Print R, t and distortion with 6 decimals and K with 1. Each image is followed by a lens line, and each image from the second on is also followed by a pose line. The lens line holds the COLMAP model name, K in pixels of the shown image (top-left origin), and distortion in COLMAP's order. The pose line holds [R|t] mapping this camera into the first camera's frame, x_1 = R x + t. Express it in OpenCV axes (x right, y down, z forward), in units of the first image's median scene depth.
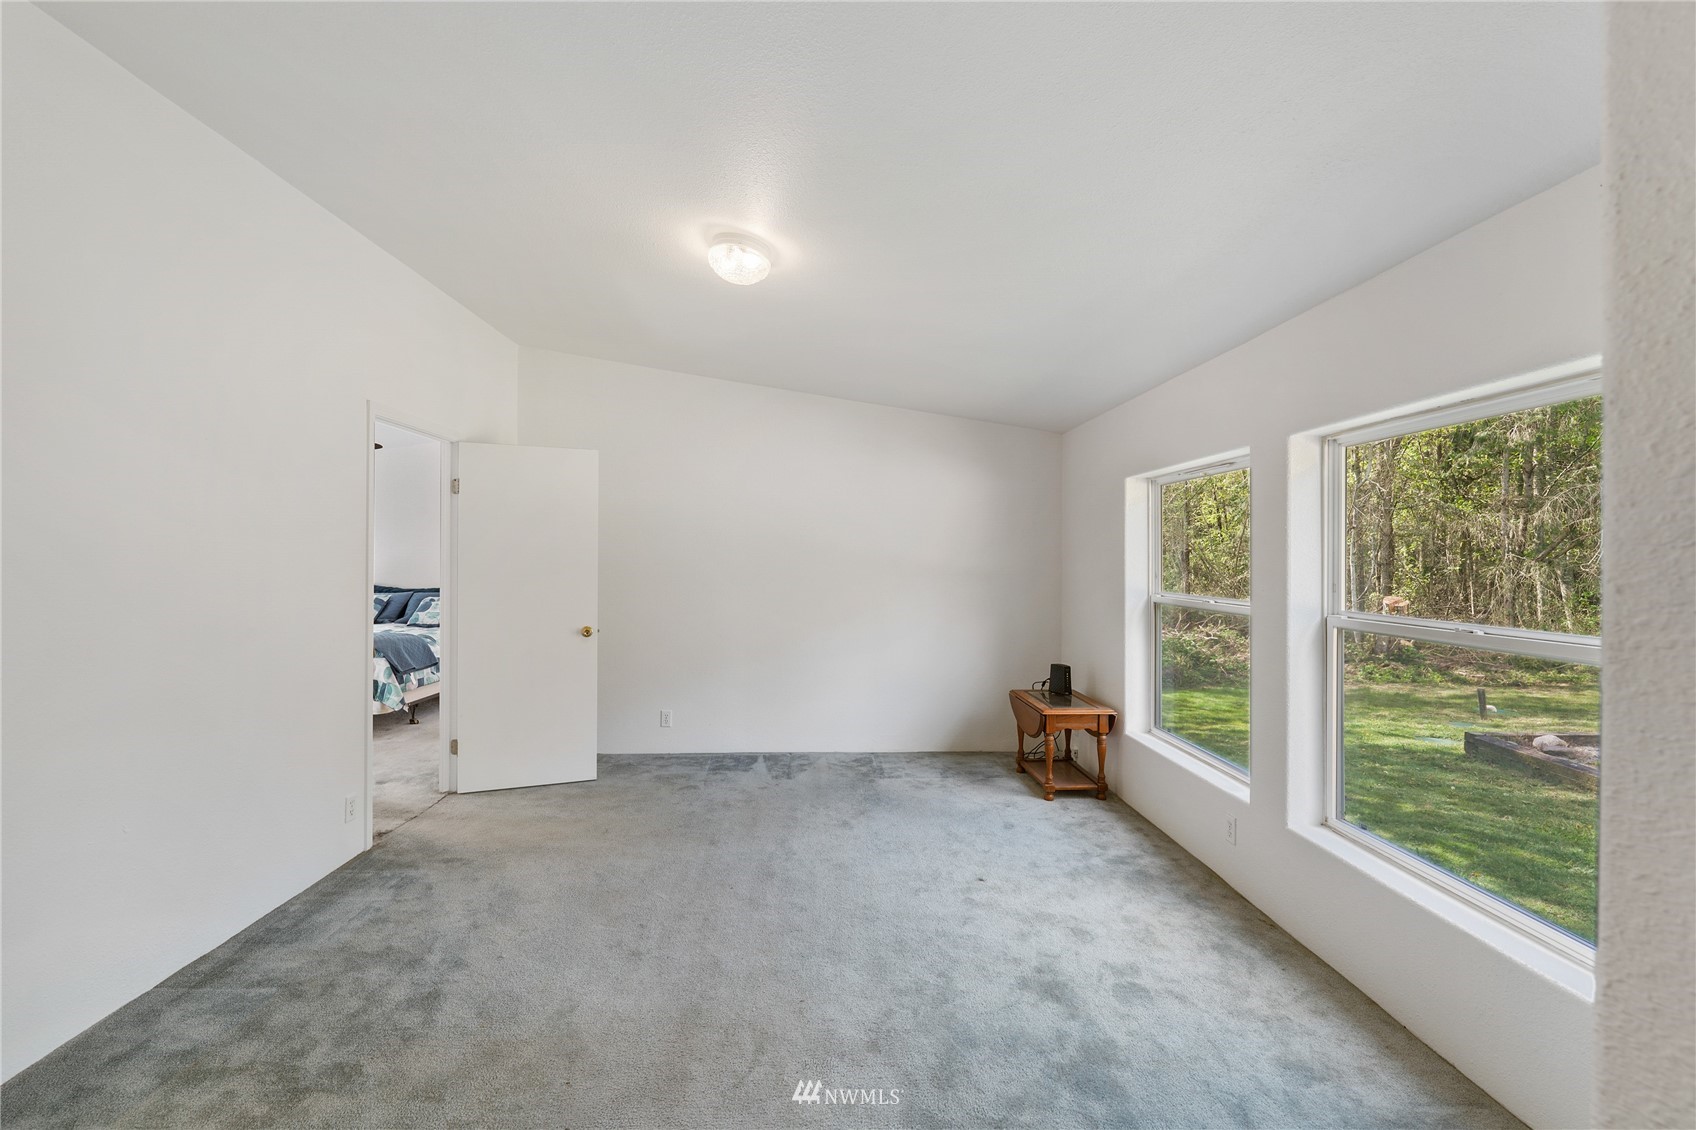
lens RADIAL K [[707.2, 0, 872.3], [0, 707.2, 549.0], [0, 0, 1]] dist [-0.013514, -0.000989]
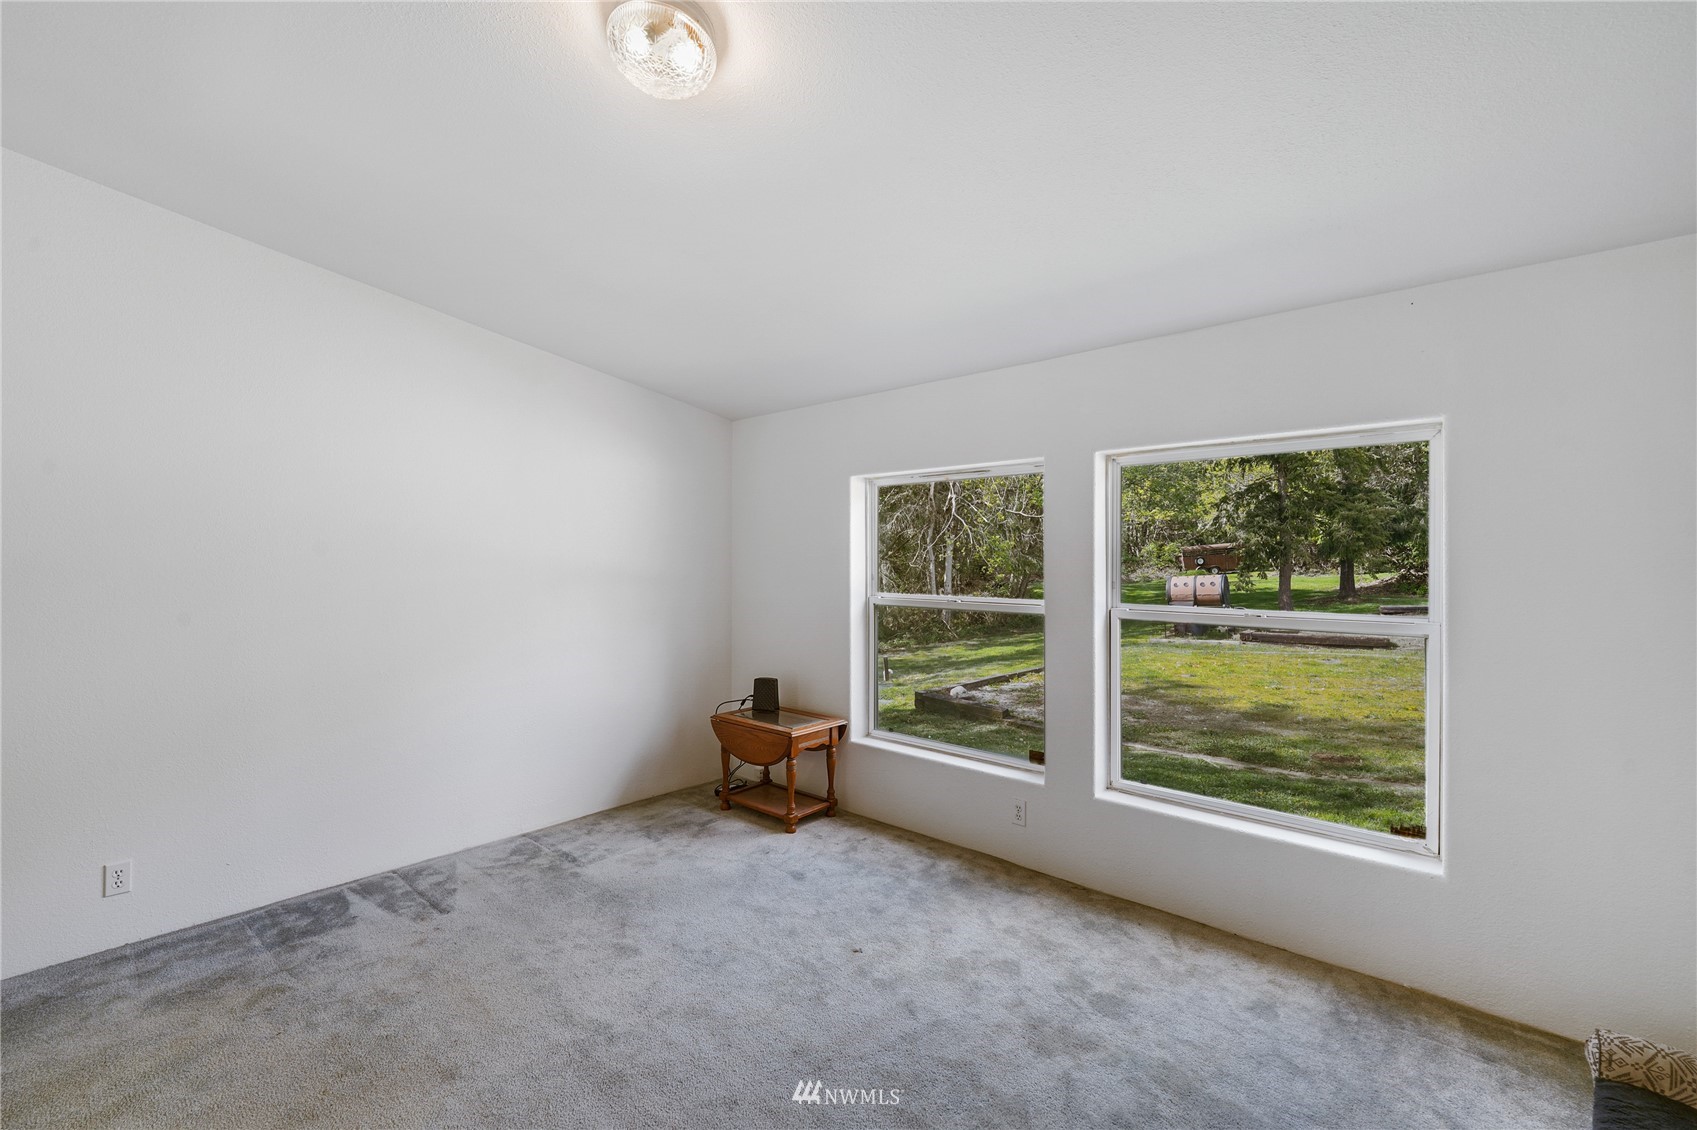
lens RADIAL K [[707.6, 0, 872.8], [0, 707.6, 549.0], [0, 0, 1]] dist [-0.013514, -0.000989]
pose [[0.700167, 0.006252, 0.713952, -0.307632], [-0.006244, 0.999977, -0.002633, 0.000960], [-0.713952, -0.002614, 0.700190, 0.299579]]
